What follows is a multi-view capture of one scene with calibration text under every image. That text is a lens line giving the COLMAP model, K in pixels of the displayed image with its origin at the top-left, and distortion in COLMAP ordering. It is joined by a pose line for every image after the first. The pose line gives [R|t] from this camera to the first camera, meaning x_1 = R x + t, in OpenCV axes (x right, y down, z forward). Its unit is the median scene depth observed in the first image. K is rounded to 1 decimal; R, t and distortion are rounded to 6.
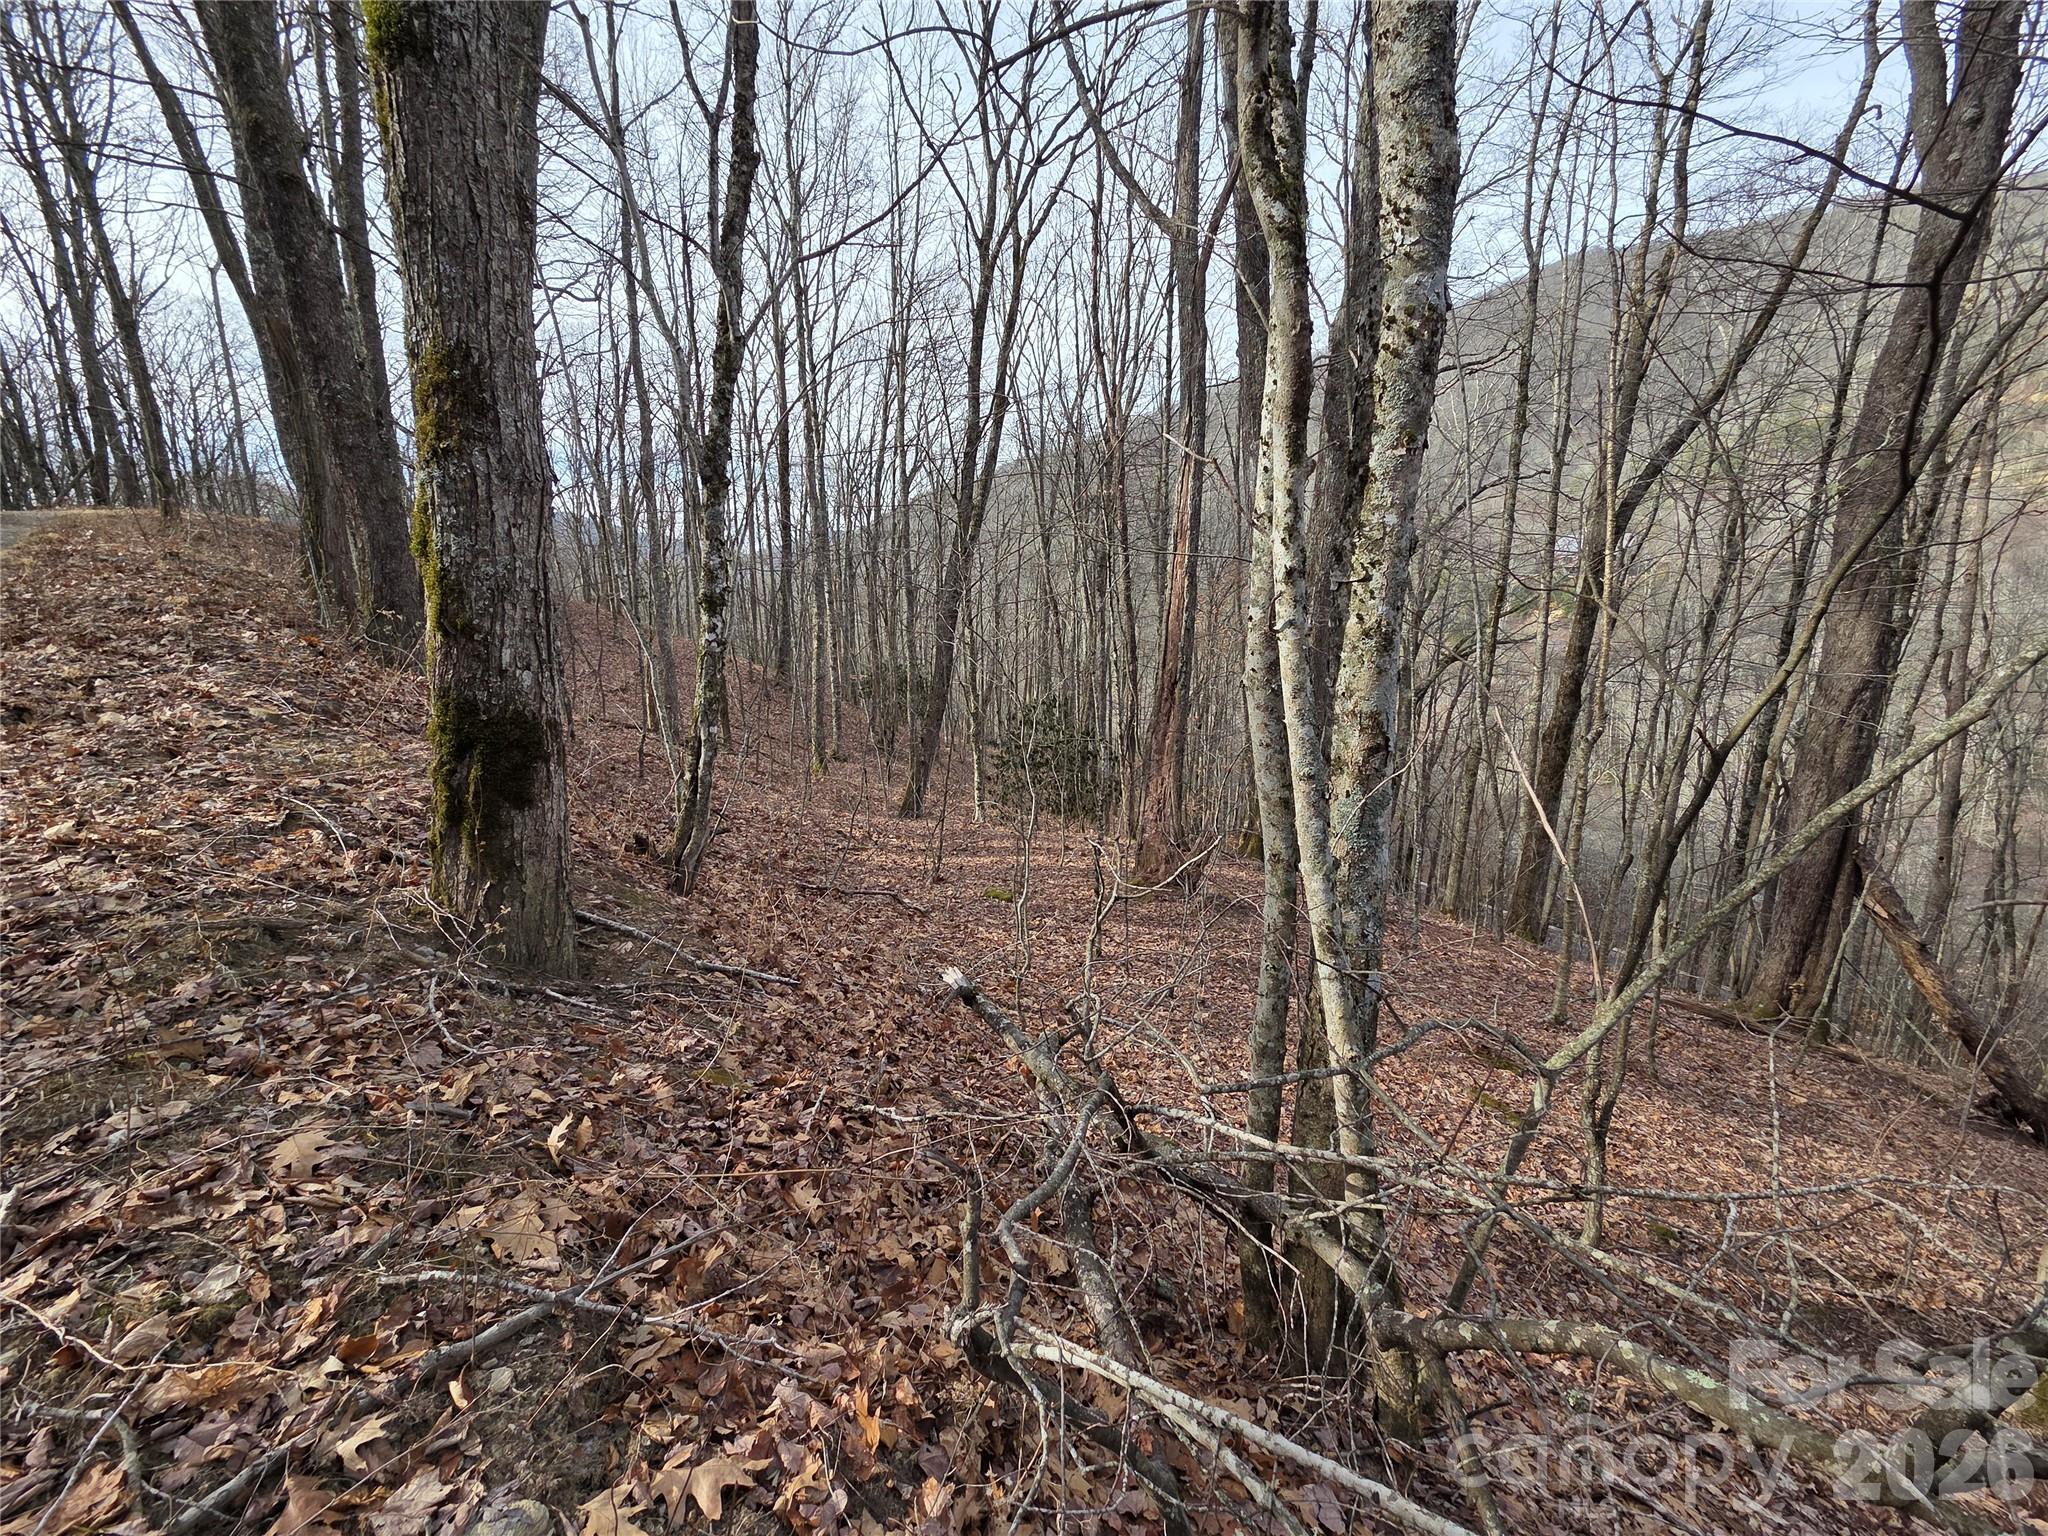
lens RADIAL K [[832.8, 0, 1026.4], [0, 832.8, 766.7], [0, 0, 1]] dist [0.007114, -0.002478]
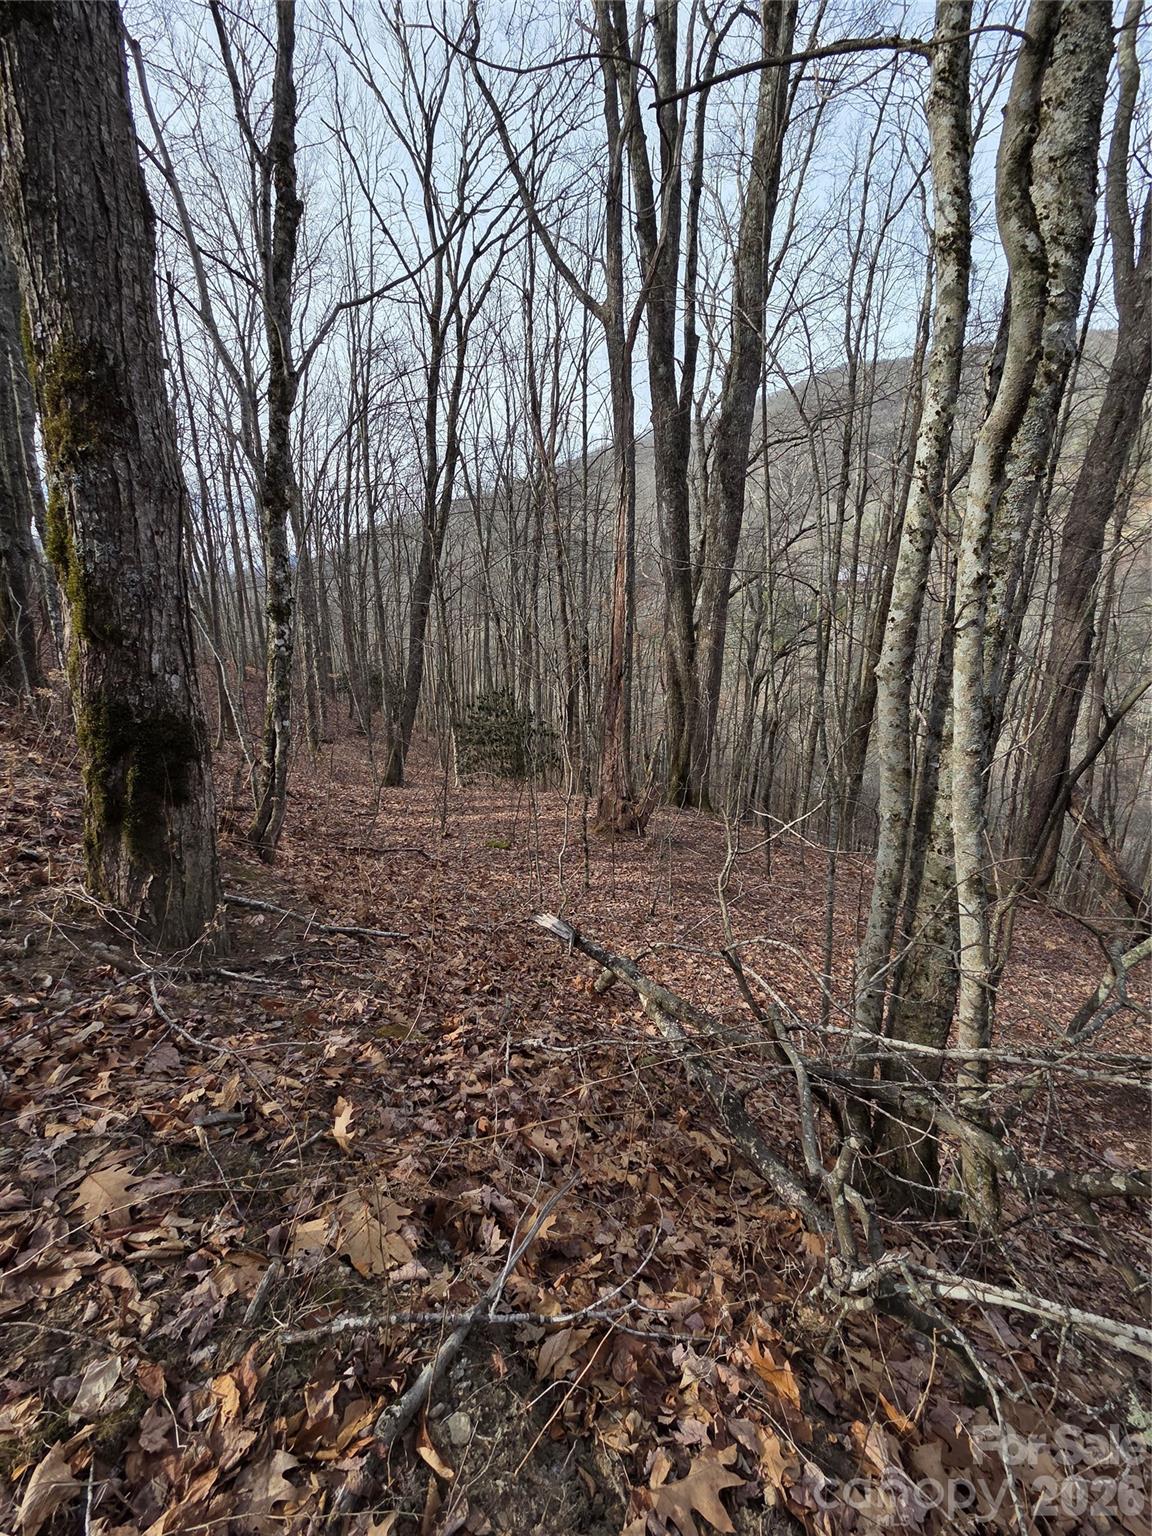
lens RADIAL K [[624.6, 0, 573.0], [0, 624.6, 776.4], [0, 0, 1]] dist [0.007114, -0.002478]
pose [[0.984925, -0.044541, 0.167146, -0.192710], [0.034759, 0.997532, 0.061000, -0.014171], [-0.169451, -0.054271, 0.984043, 0.104428]]
